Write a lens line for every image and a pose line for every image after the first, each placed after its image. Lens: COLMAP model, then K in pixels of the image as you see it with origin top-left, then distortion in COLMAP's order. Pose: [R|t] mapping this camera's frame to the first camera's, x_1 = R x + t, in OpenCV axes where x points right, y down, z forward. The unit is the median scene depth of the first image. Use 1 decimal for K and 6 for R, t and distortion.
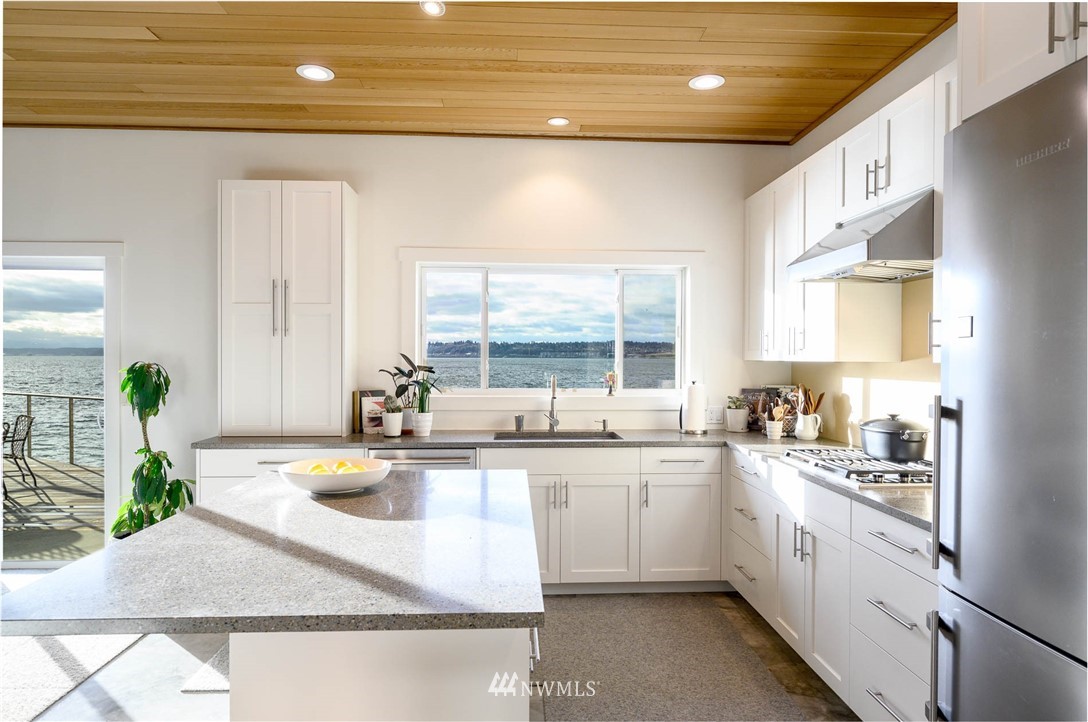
lens RADIAL K [[656.0, 0, 543.2], [0, 656.0, 359.4], [0, 0, 1]] dist [-0.027716, 0.000183]
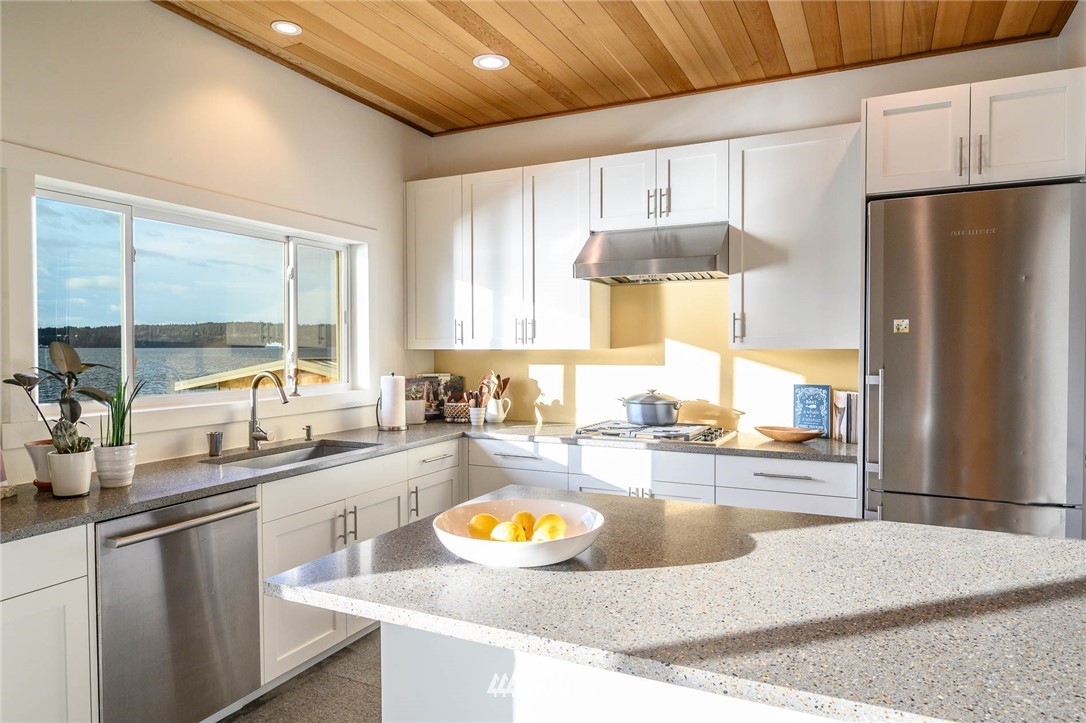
lens RADIAL K [[654.8, 0, 546.4], [0, 654.8, 363.3], [0, 0, 1]] dist [-0.027716, 0.000183]
pose [[0.506550, -0.026970, 0.861789, -0.482764], [0.005046, 0.999586, 0.028316, -0.005207], [-0.862196, -0.009995, 0.506476, 0.382886]]
